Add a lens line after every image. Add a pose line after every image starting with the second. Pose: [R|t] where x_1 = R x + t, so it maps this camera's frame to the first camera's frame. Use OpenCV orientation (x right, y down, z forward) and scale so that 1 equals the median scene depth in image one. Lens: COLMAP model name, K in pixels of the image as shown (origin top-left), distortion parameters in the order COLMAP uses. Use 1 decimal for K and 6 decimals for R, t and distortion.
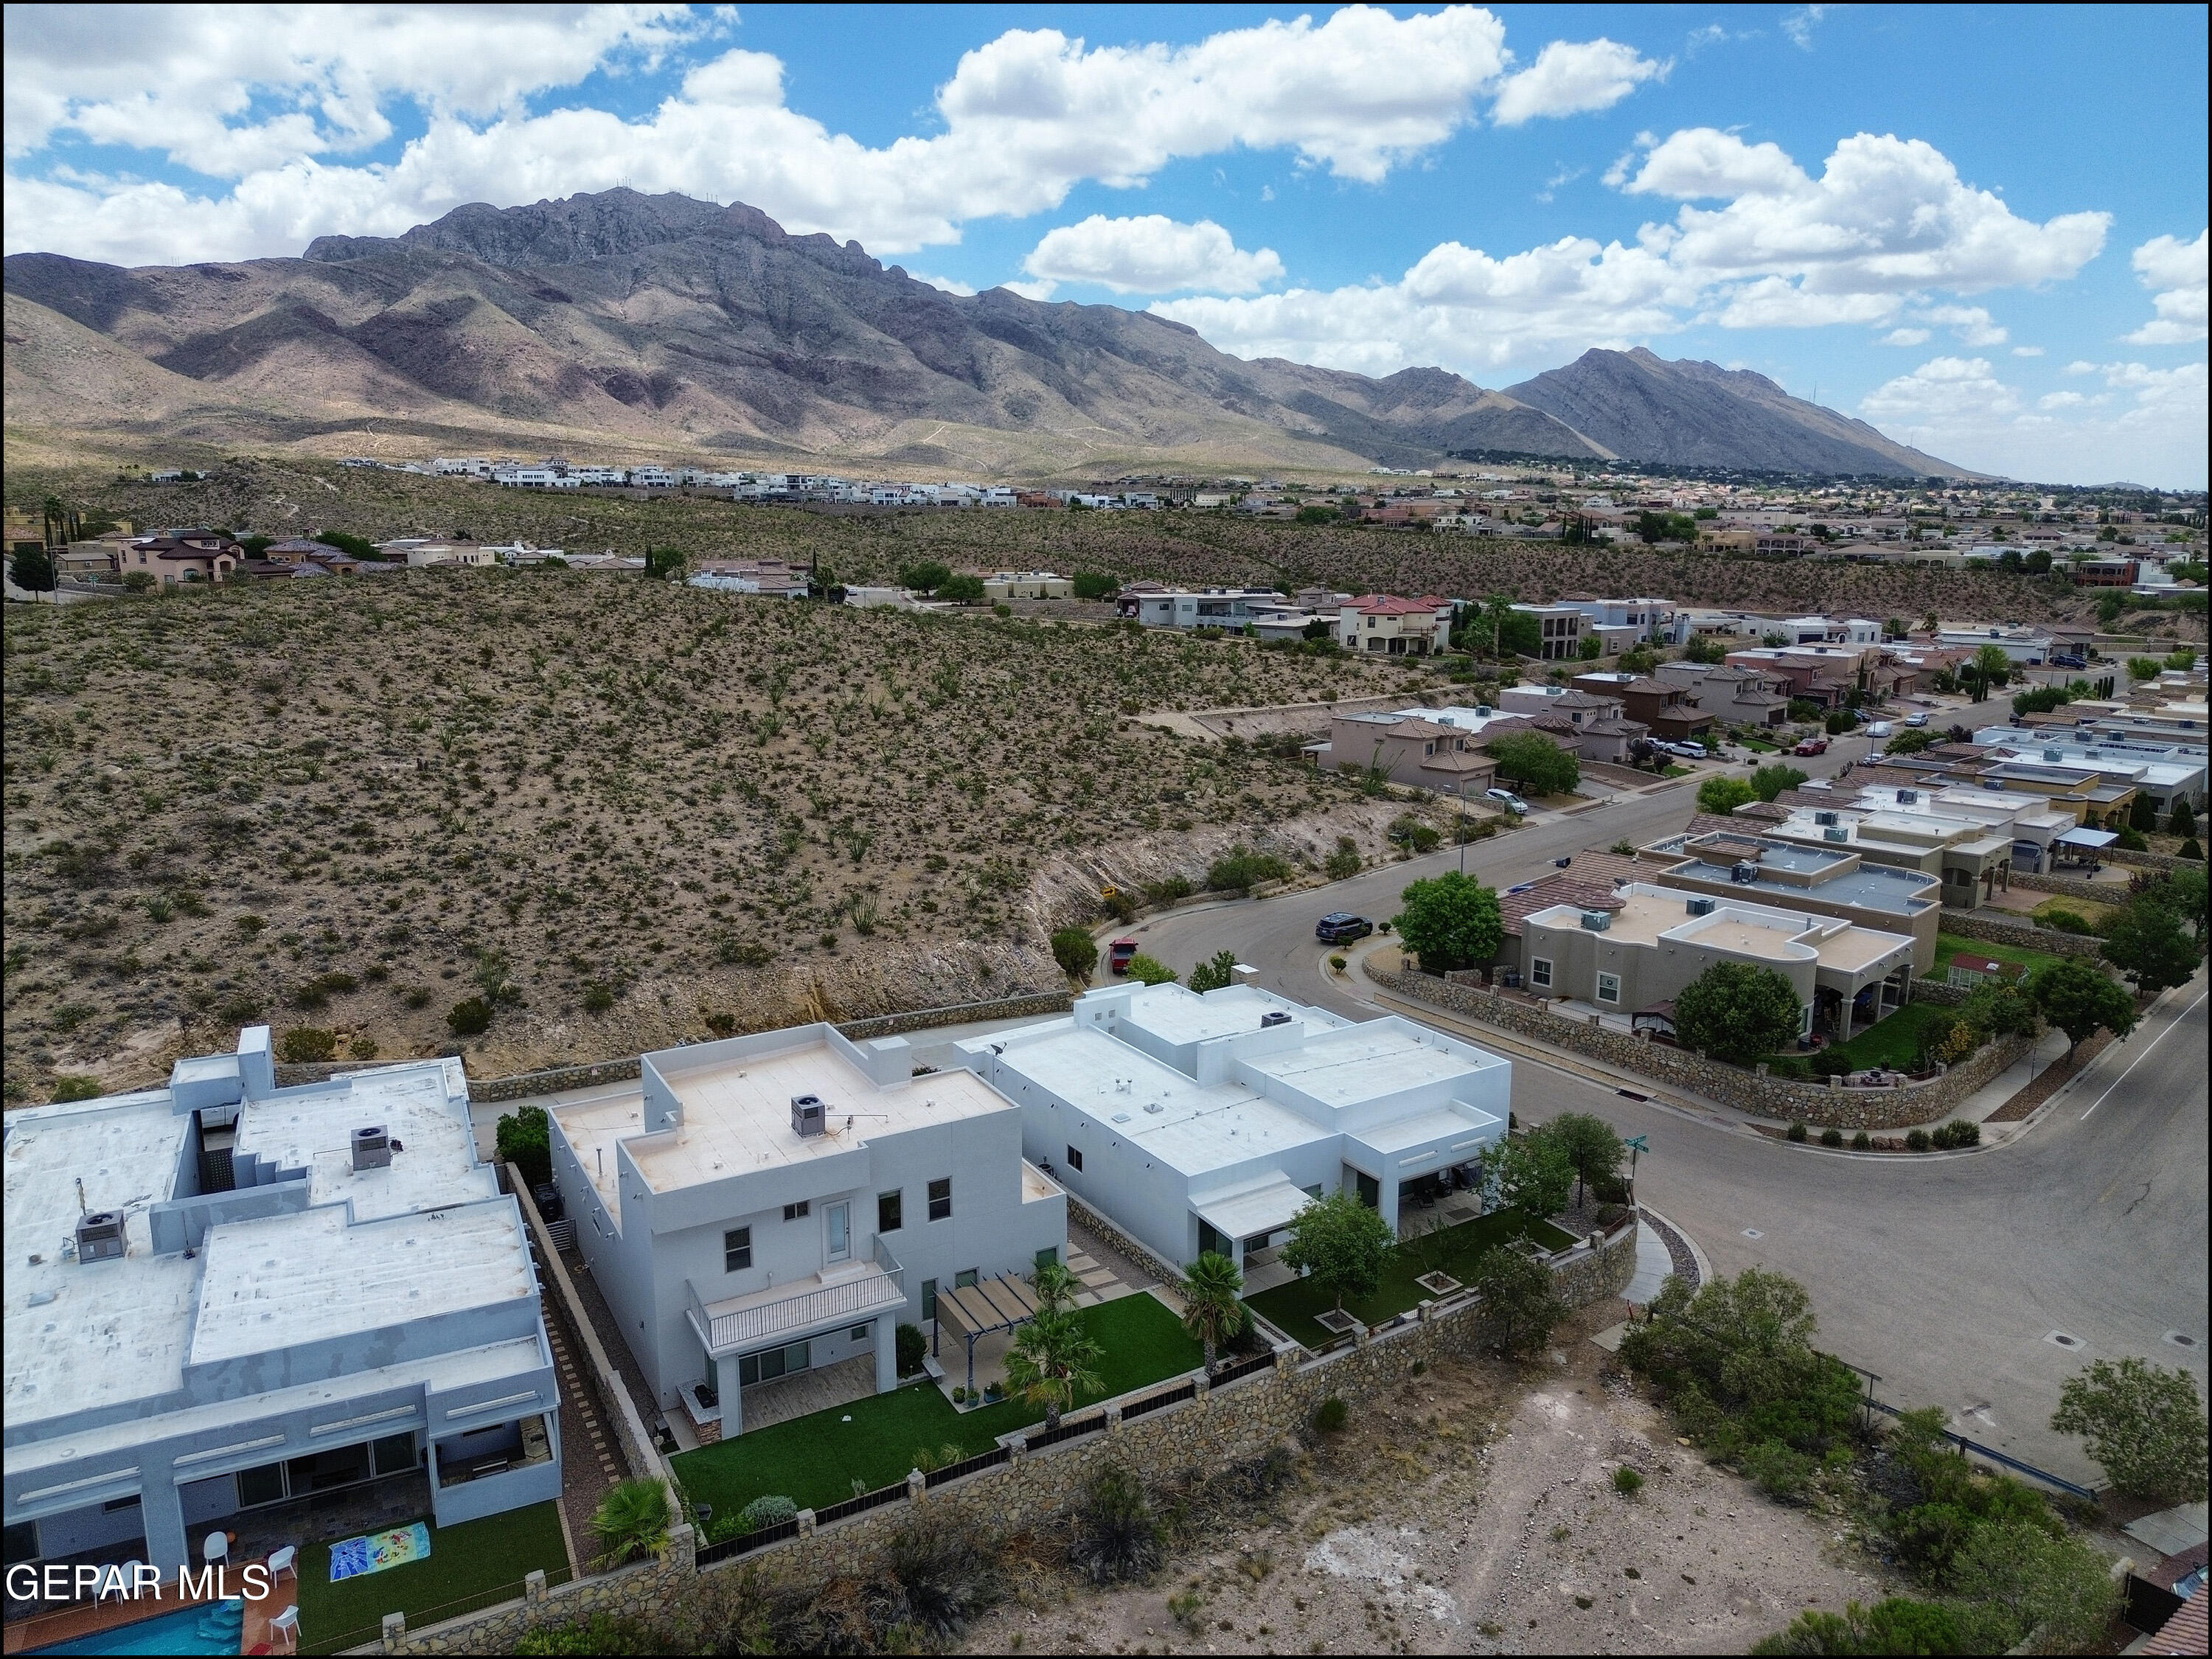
lens RADIAL K [[1559.2, 0, 1108.6], [0, 1559.2, 849.1], [0, 0, 1]] dist [0.056635, -0.044923]
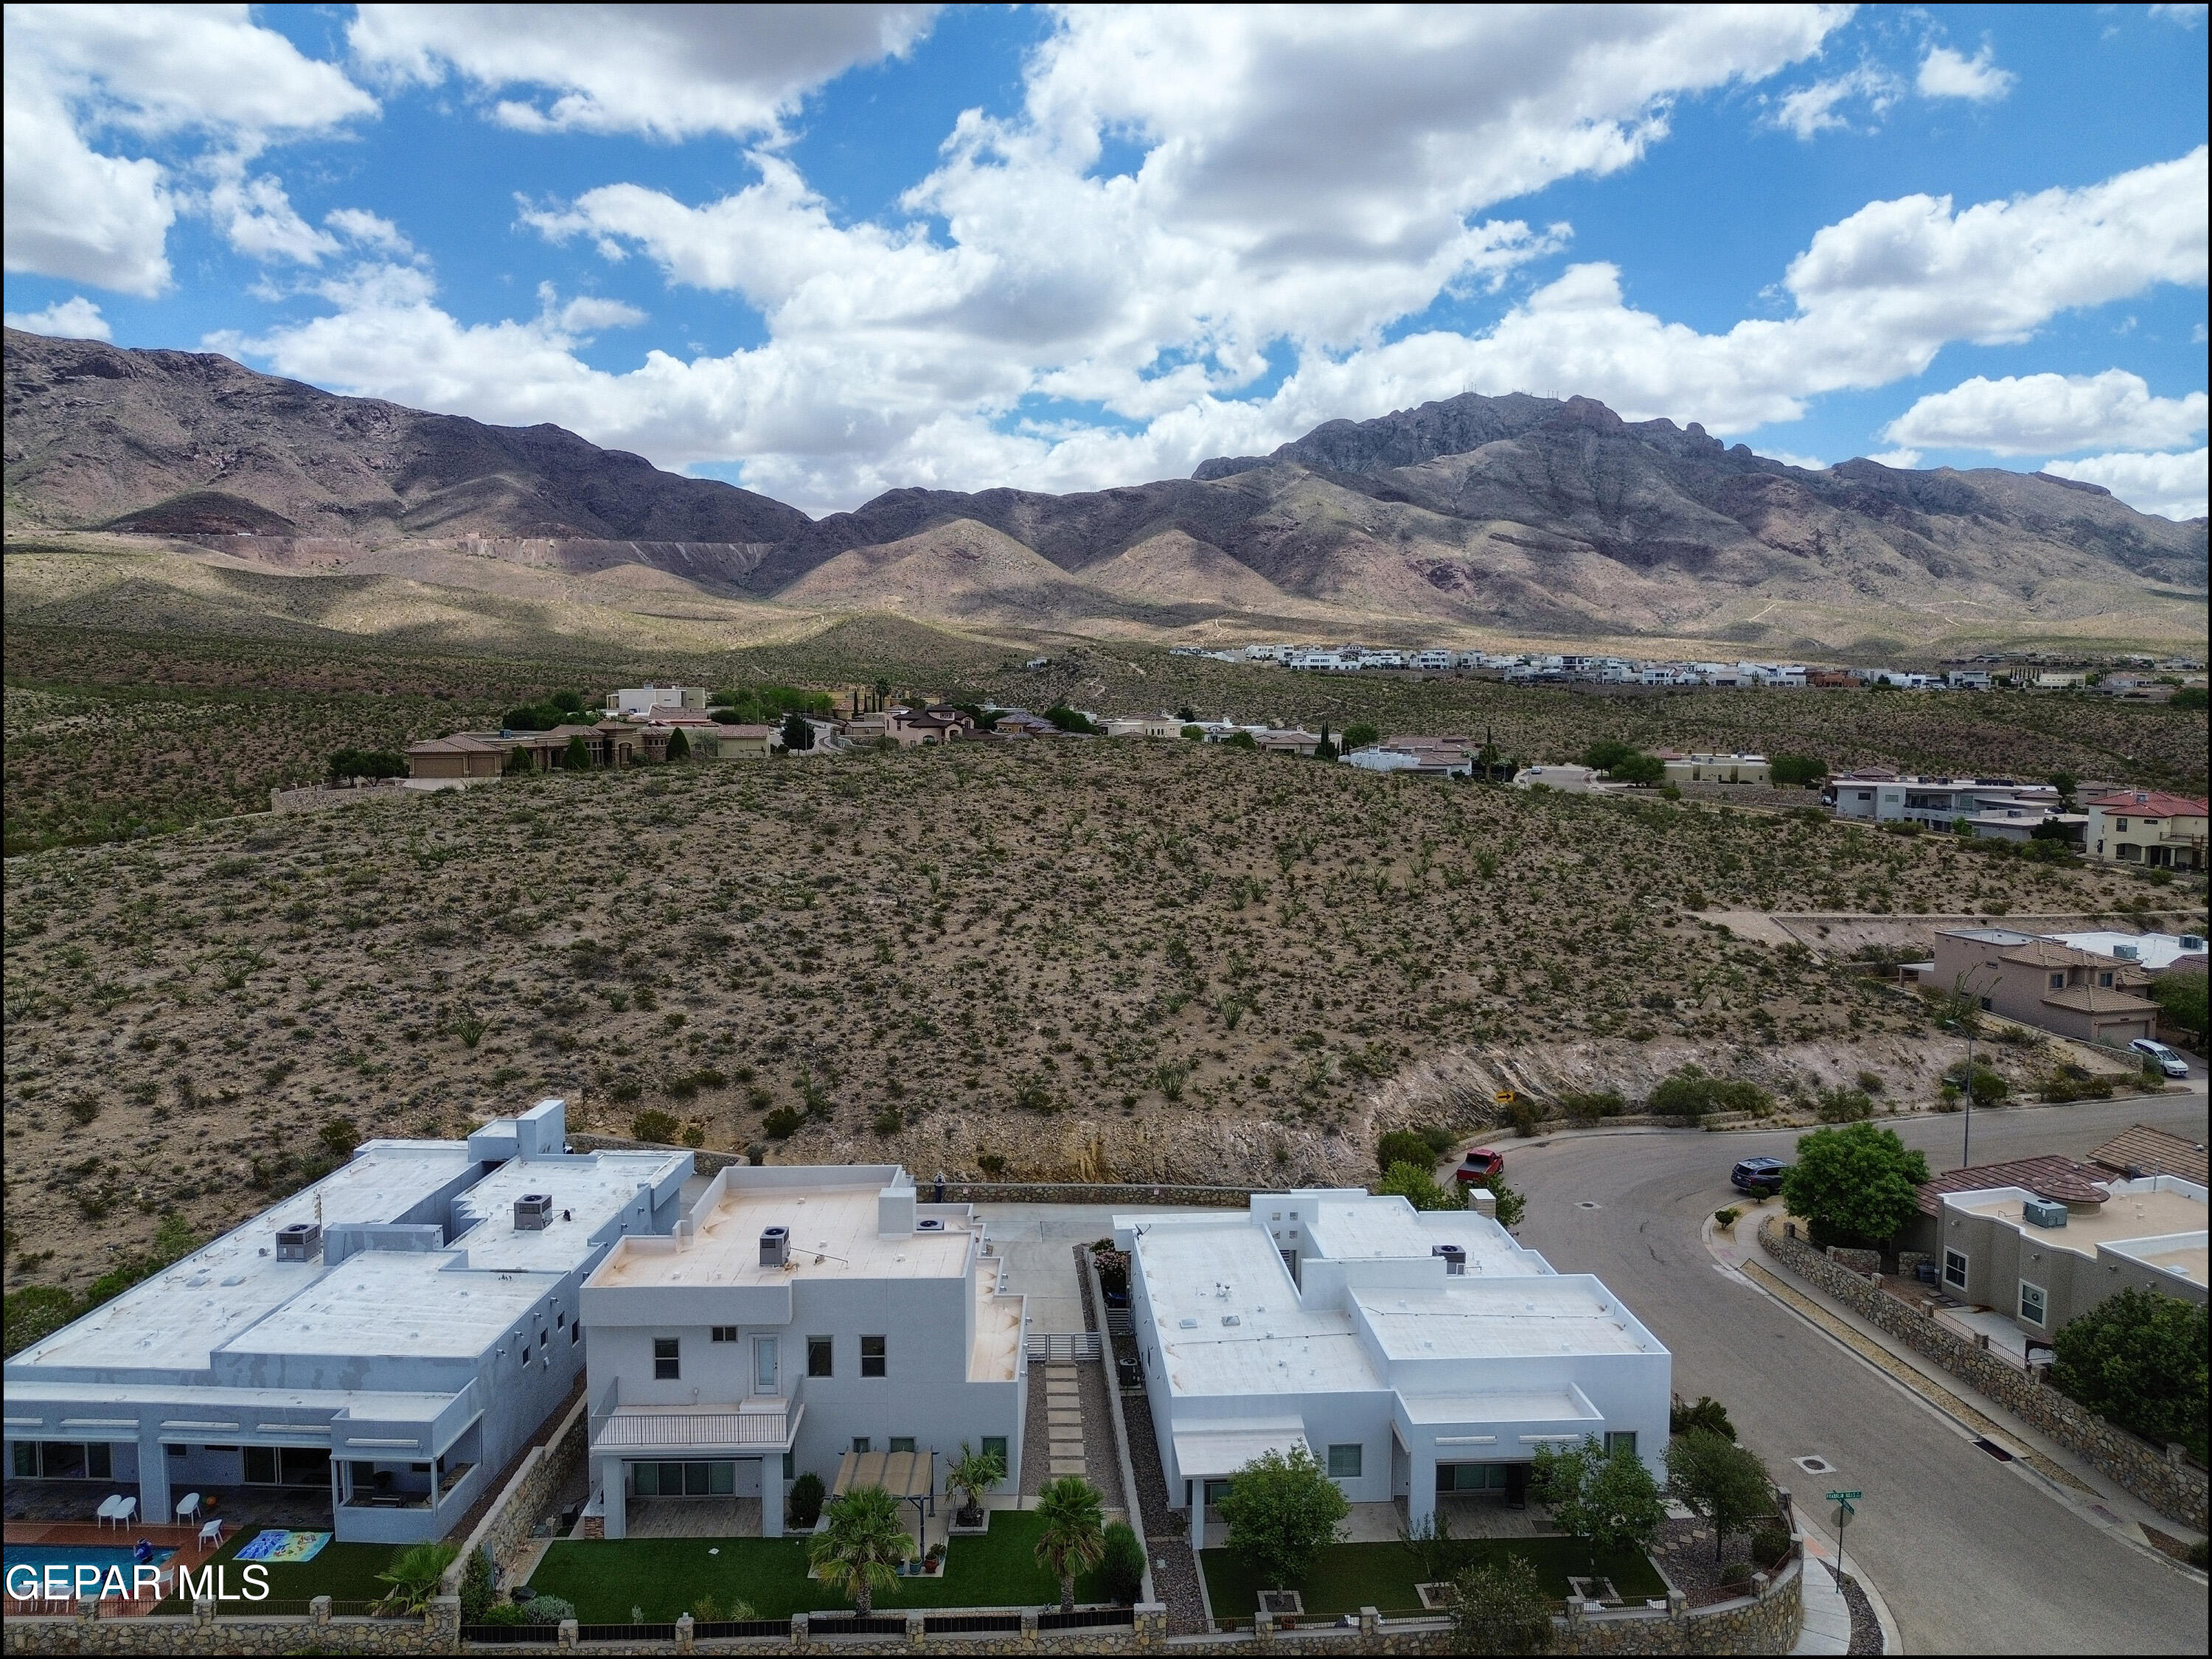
lens RADIAL K [[1559.2, 0, 1104.0], [0, 1559.2, 809.7], [0, 0, 1]] dist [0.056635, -0.044923]
pose [[0.875750, 0.043565, -0.480795, 0.224911], [-0.108732, 0.988130, -0.108516, -0.012788], [0.470360, 0.147310, 0.870092, 0.066830]]
